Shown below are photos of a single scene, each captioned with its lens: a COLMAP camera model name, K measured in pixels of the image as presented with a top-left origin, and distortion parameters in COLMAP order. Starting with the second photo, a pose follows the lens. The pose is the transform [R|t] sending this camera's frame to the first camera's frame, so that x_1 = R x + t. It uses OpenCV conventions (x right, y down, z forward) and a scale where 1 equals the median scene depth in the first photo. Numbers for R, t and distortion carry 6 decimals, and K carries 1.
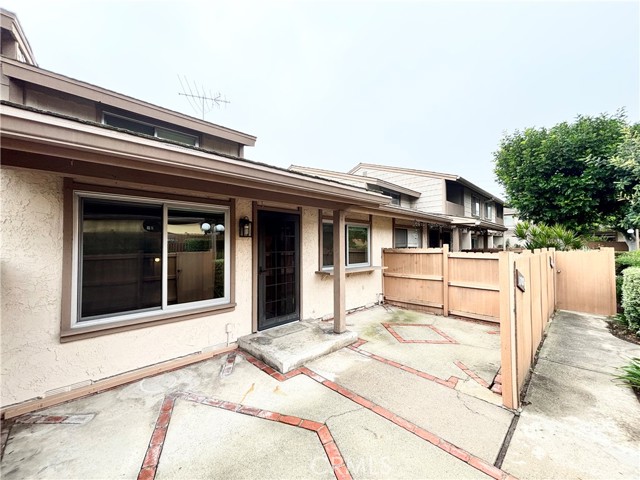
lens RADIAL K [[259.3, 0, 320.7], [0, 259.3, 240.1], [0, 0, 1]] dist [0.000828, -0.000221]
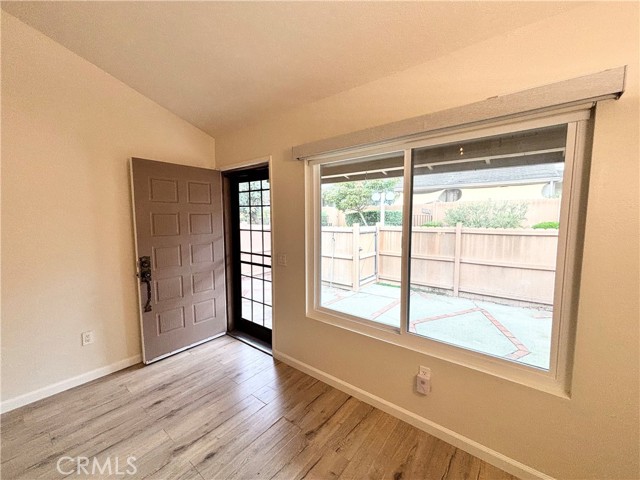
lens RADIAL K [[258.1, 0, 322.5], [0, 258.1, 241.7], [0, 0, 1]] dist [-0.002049, -0.000155]
pose [[-0.121426, -0.083461, 0.989086, -0.994812], [-0.022448, 0.996435, 0.081325, 0.023642], [-0.992347, -0.012328, -0.122866, 1.112837]]
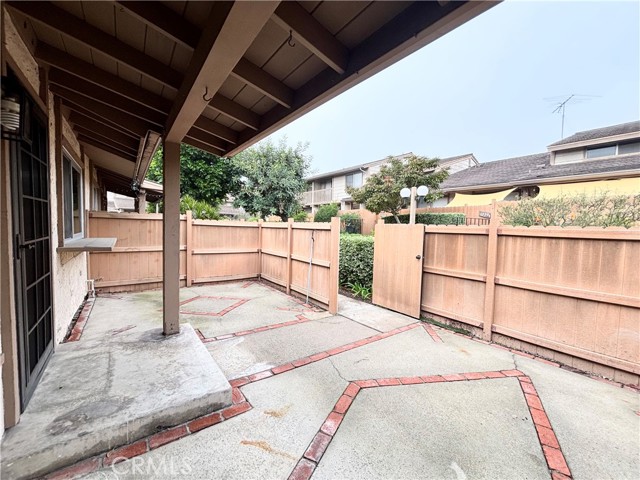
lens RADIAL K [[259.3, 0, 320.7], [0, 259.3, 240.1], [0, 0, 1]] dist [0.000828, -0.000221]
pose [[0.137064, -0.041661, 0.989686, -0.597344], [-0.051487, 0.997465, 0.049119, 0.081012], [-0.989223, -0.057689, 0.134572, 0.632091]]
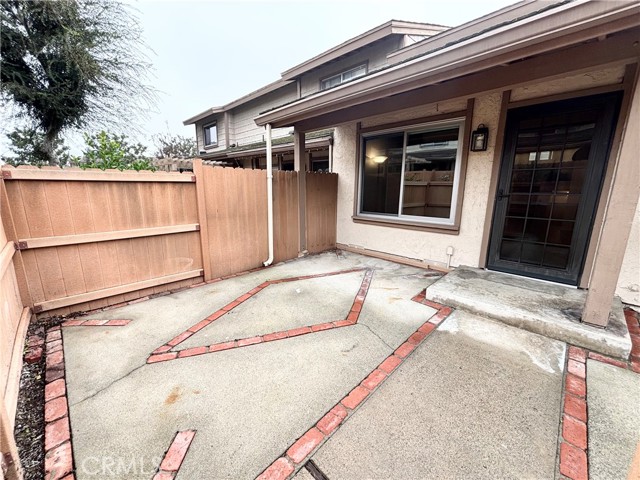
lens RADIAL K [[259.3, 0, 320.7], [0, 259.3, 240.1], [0, 0, 1]] dist [0.000828, -0.000221]
pose [[0.001980, 0.209539, -0.977798, 0.622077], [0.018106, 0.977632, 0.209540, 0.089495], [0.999834, -0.018119, -0.001858, 0.538213]]
